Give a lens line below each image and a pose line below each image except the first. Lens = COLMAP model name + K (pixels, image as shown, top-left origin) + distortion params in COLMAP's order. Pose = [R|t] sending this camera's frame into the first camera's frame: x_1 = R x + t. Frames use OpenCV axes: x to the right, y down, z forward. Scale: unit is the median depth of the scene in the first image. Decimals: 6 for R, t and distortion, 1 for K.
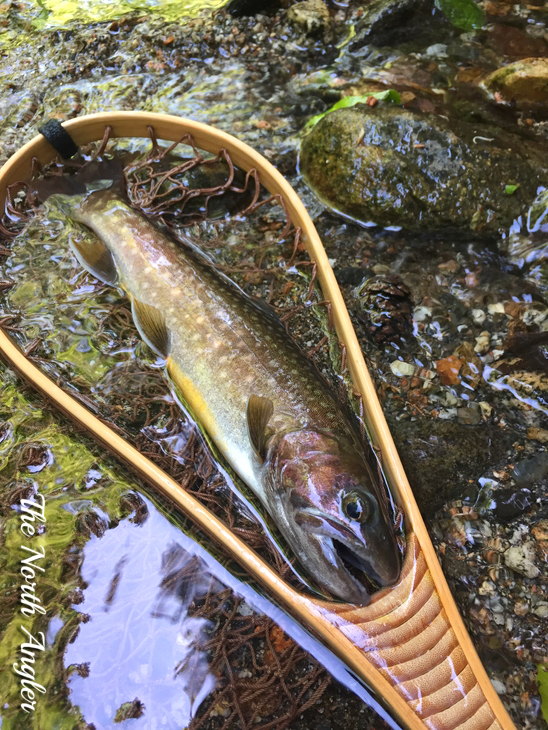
lens RADIAL K [[671.0, 0, 274.0], [0, 671.0, 365.0], [0, 0, 1]] dist [0.085135, -0.017254]
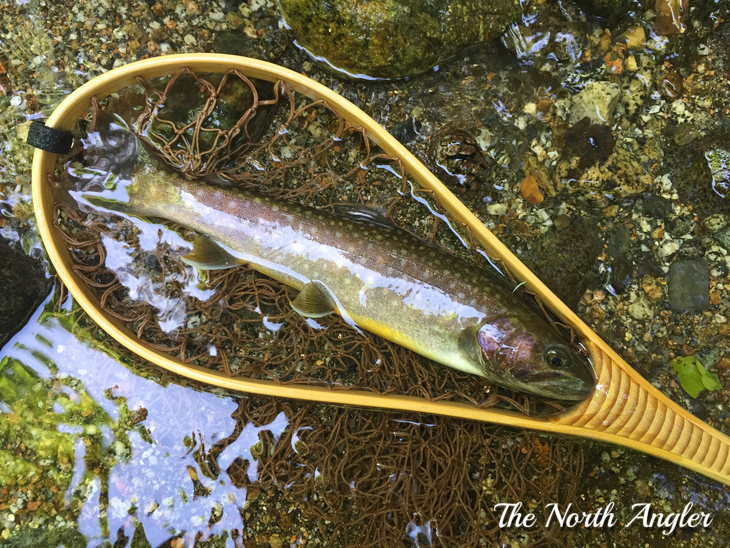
lens RADIAL K [[671.0, 0, 365.0], [0, 671.0, 274.0], [0, 0, 1]] dist [0.085135, -0.017254]
pose [[0.821085, -0.538247, 0.190026, -0.326042], [0.374947, 0.759597, 0.531439, -0.685558], [-0.430388, -0.365107, 0.825508, 0.054536]]
